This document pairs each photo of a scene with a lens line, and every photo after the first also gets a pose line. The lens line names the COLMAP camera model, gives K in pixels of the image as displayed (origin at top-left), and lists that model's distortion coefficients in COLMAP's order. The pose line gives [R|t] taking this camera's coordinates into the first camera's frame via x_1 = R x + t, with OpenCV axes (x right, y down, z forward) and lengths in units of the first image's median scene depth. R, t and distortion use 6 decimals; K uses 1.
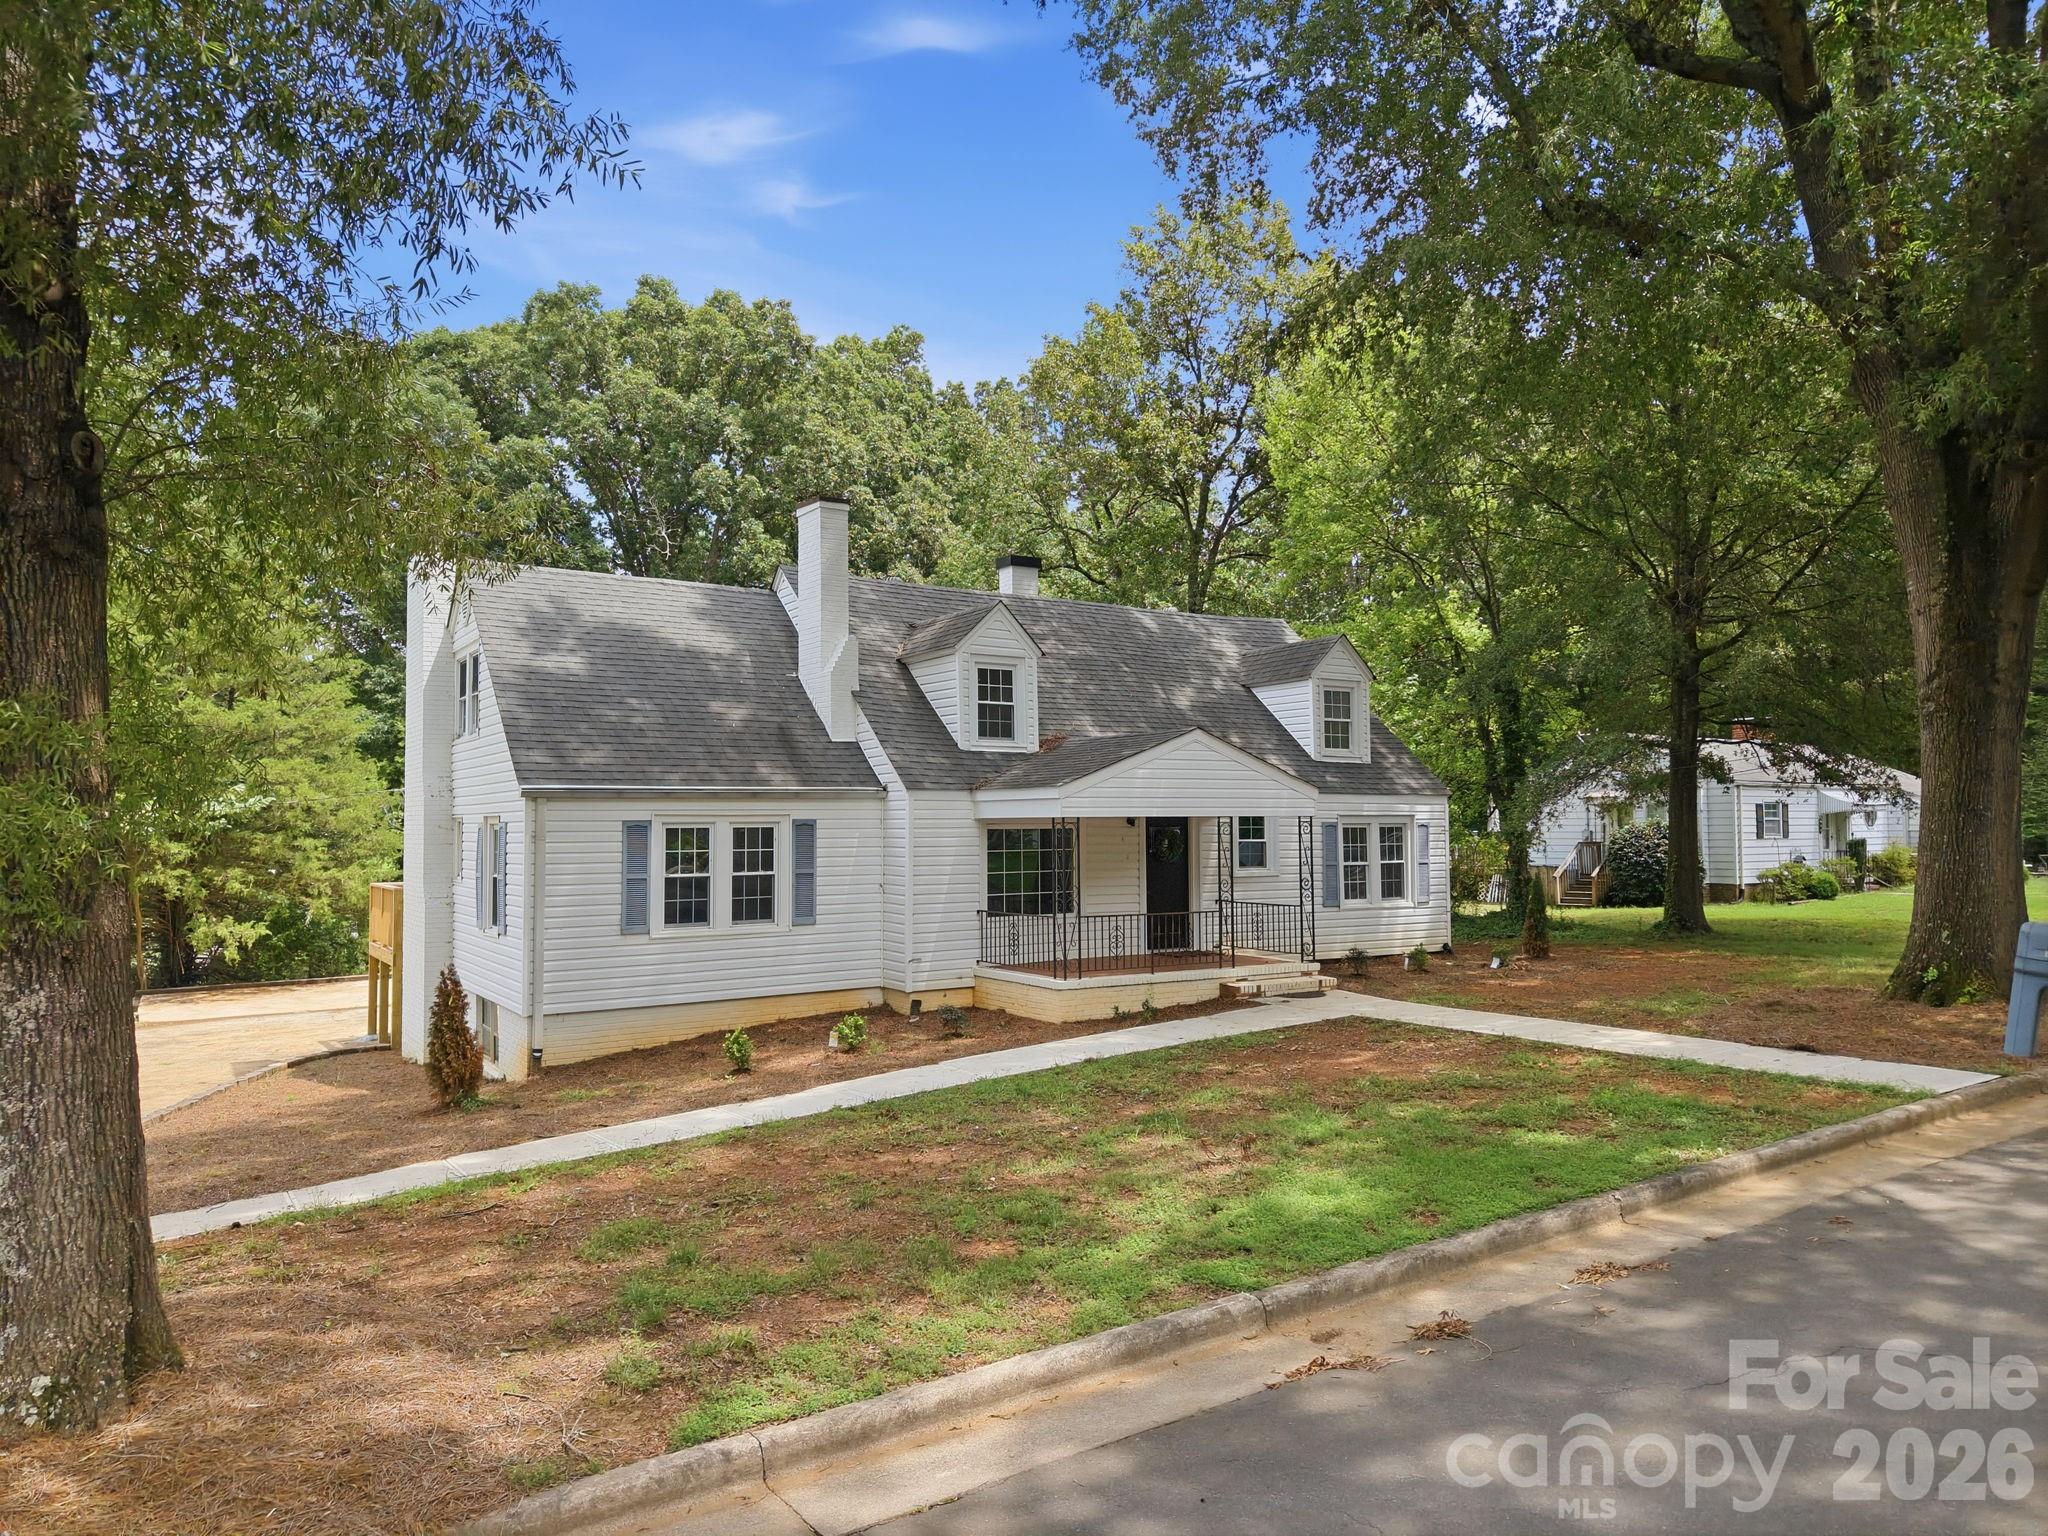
lens RADIAL K [[1398.8, 0, 1024.0], [0, 1398.8, 768.0], [0, 0, 1]] dist [0.090192, -0.001582]
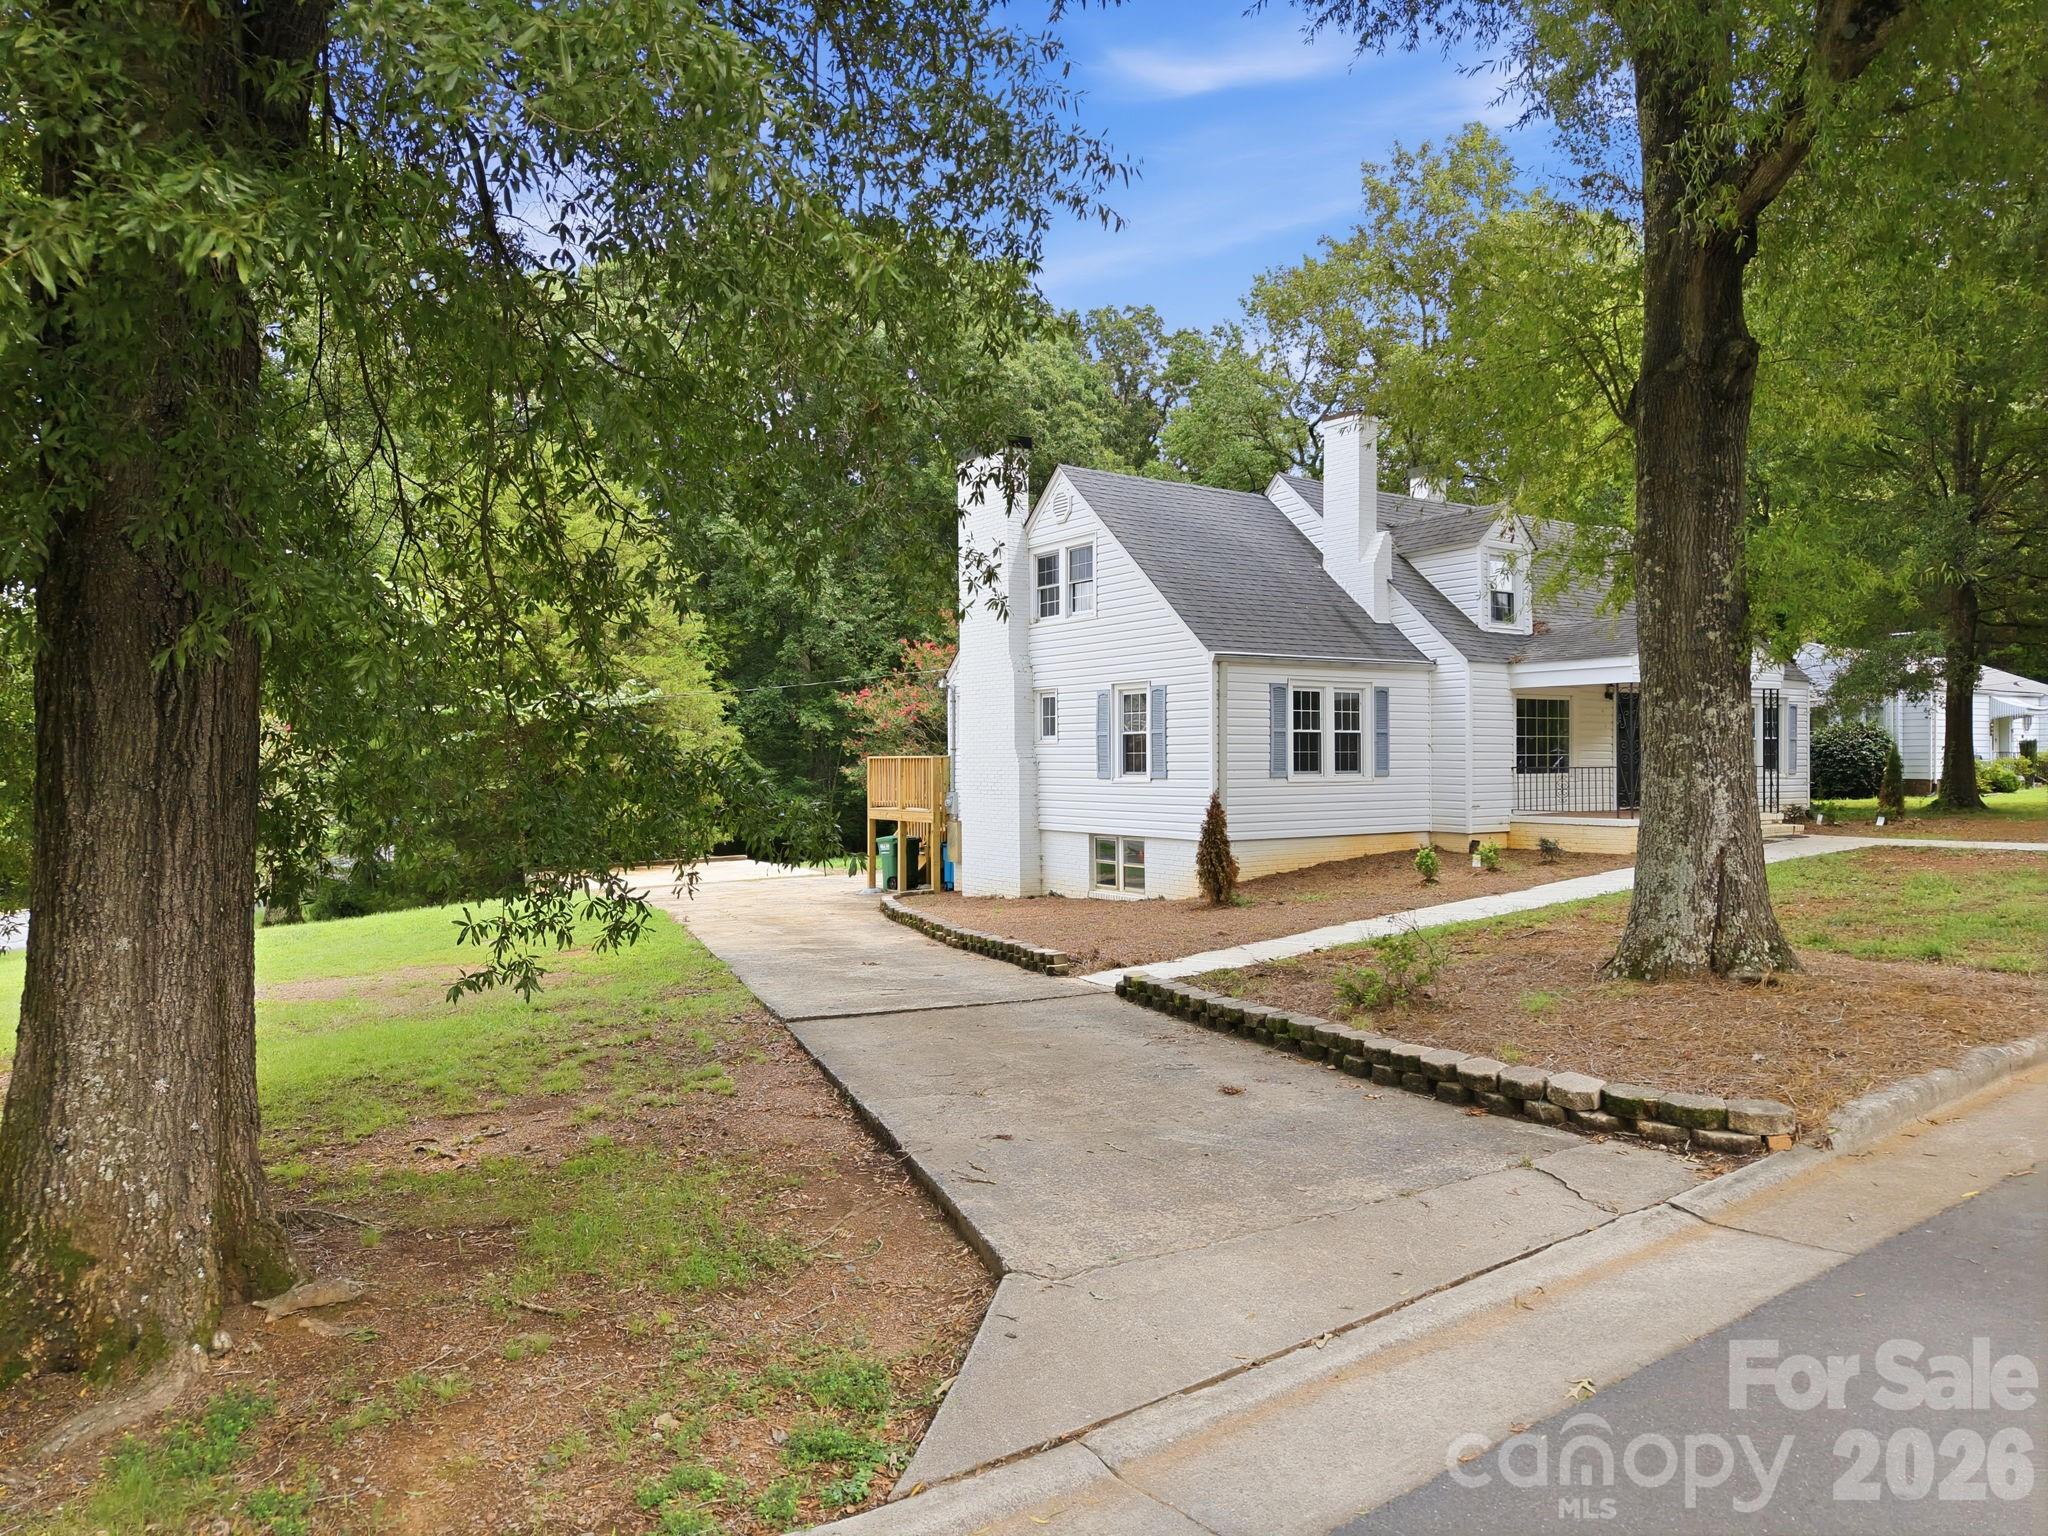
lens RADIAL K [[1398.8, 0, 1024.0], [0, 1398.8, 768.0], [0, 0, 1]] dist [0.090192, -0.001582]
pose [[0.999470, 0.001662, 0.032510, -0.496178], [-0.003160, 0.998933, 0.046072, 0.051270], [-0.032399, -0.046150, 0.998409, -0.173184]]
